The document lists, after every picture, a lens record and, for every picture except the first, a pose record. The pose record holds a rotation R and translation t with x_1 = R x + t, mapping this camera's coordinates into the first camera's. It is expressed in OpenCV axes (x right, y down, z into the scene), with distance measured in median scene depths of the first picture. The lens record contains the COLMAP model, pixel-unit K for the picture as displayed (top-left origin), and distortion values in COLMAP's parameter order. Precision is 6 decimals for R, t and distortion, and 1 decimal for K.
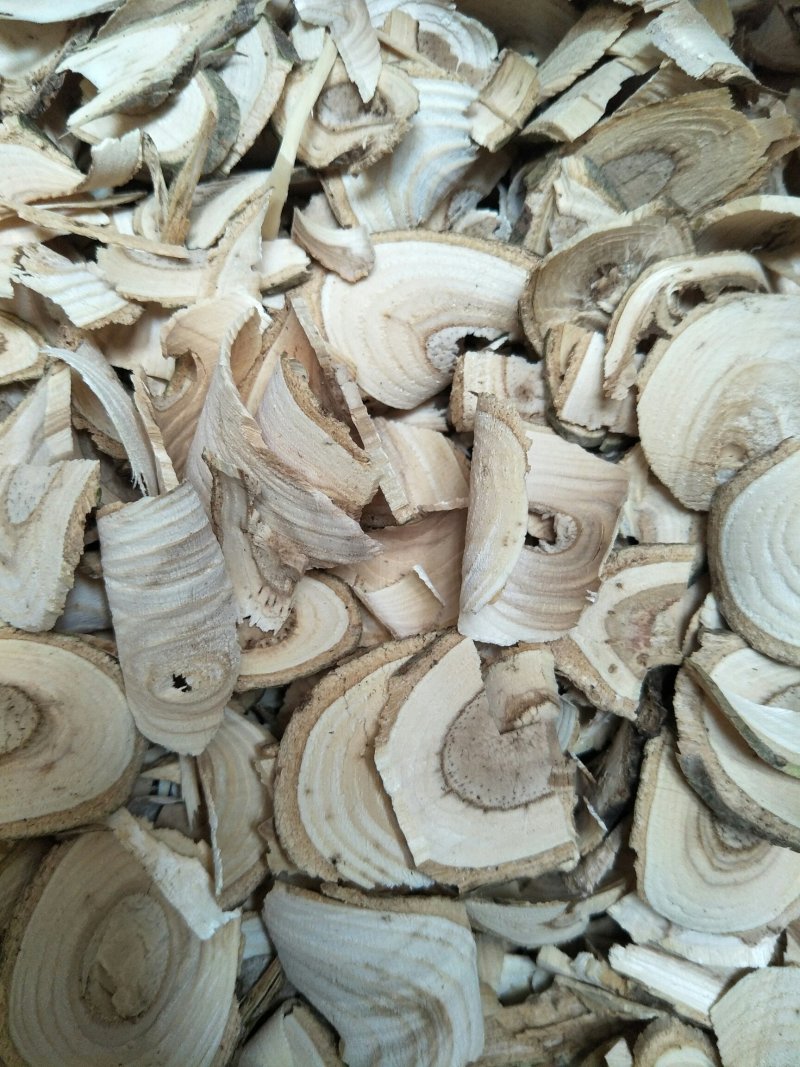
lens RADIAL K [[904.7, 0, 390.8], [0, 904.7, 538.3], [0, 0, 1]] dist [0.058099, -0.158963]
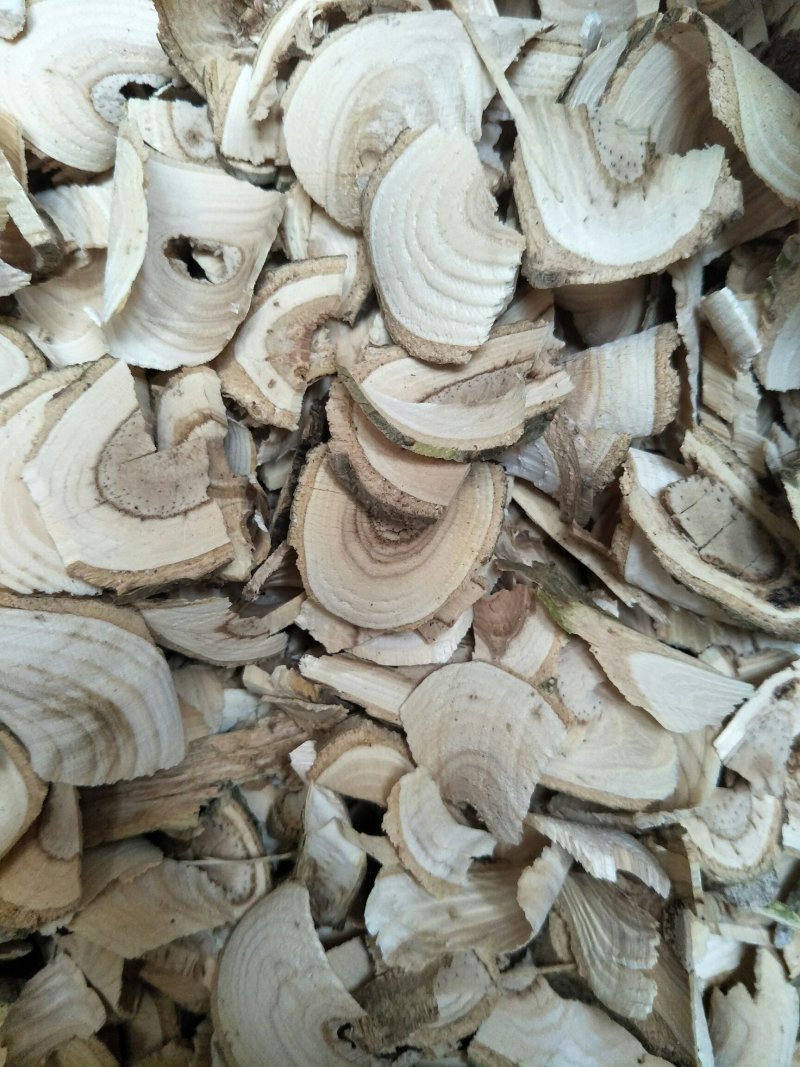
lens RADIAL K [[904.7, 0, 392.6], [0, 904.7, 528.4], [0, 0, 1]] dist [0.058099, -0.158963]
pose [[0.996713, -0.079599, -0.015097, 0.390489], [0.080122, 0.996064, 0.037912, 0.284333], [0.012020, -0.038997, 0.999167, -0.032116]]
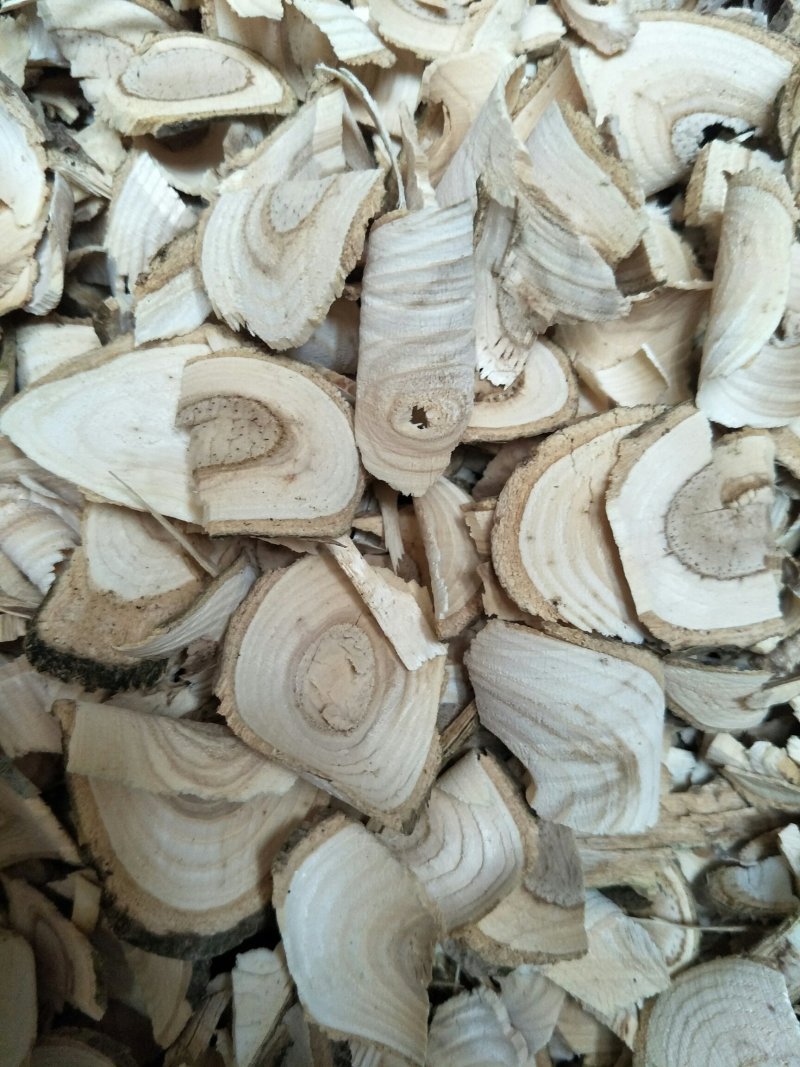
lens RADIAL K [[904.7, 0, 397.7], [0, 904.7, 527.5], [0, 0, 1]] dist [0.058099, -0.158963]
pose [[0.993589, 0.113024, -0.002340, -0.229999], [-0.112791, 0.992507, 0.046982, 0.227679], [0.007633, -0.046417, 0.998893, -0.012167]]
